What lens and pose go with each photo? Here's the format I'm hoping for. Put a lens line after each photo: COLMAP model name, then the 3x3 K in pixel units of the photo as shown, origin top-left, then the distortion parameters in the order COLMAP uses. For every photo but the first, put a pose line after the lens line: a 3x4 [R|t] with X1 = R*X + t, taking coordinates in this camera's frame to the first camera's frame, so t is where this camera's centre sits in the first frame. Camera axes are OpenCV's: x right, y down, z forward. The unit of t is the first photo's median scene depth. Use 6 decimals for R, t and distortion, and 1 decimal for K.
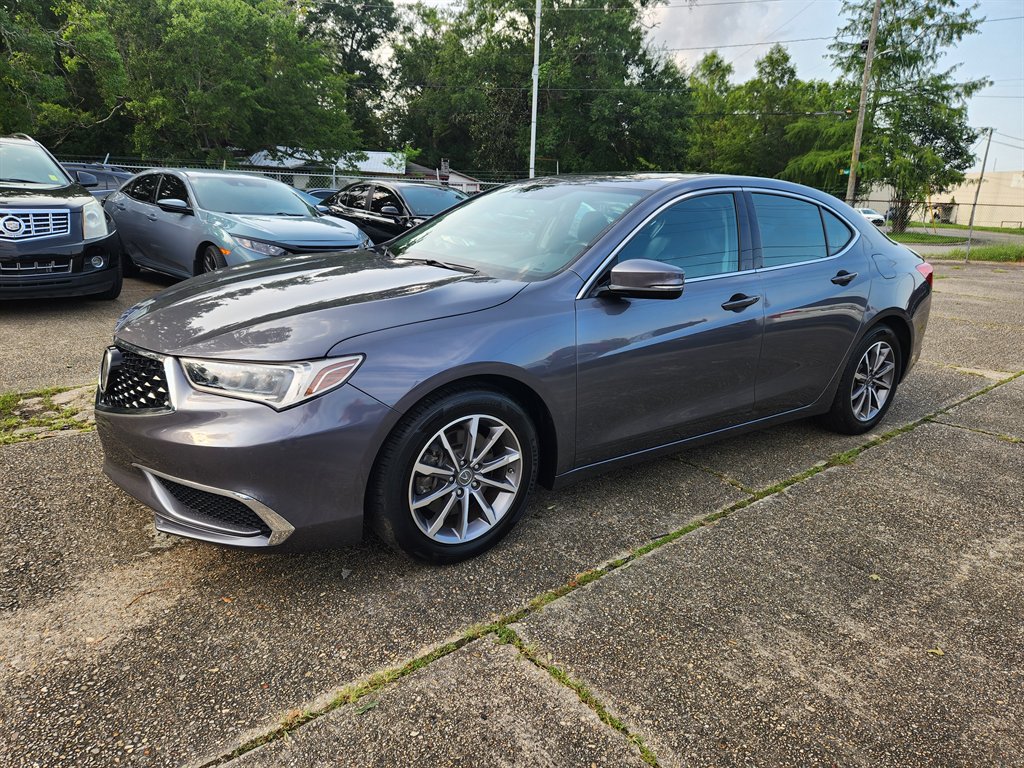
lens RADIAL K [[693.7, 0, 526.3], [0, 693.7, 374.9], [0, 0, 1]] dist [0.050490, -0.042194]
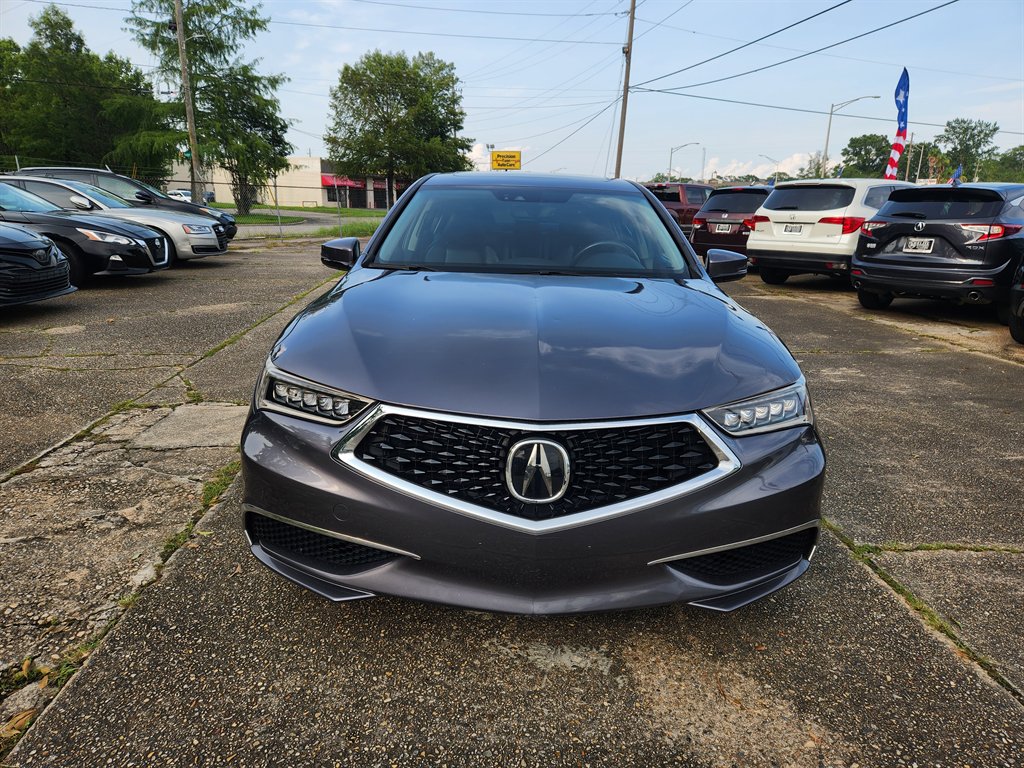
lens RADIAL K [[693.7, 0, 513.5], [0, 693.7, 373.8], [0, 0, 1]] dist [0.050490, -0.042194]
pose [[0.590908, -0.221139, 0.775838, -0.106527], [0.201811, 0.971640, 0.123242, -0.018304], [-0.781089, 0.083749, 0.618778, 0.054395]]
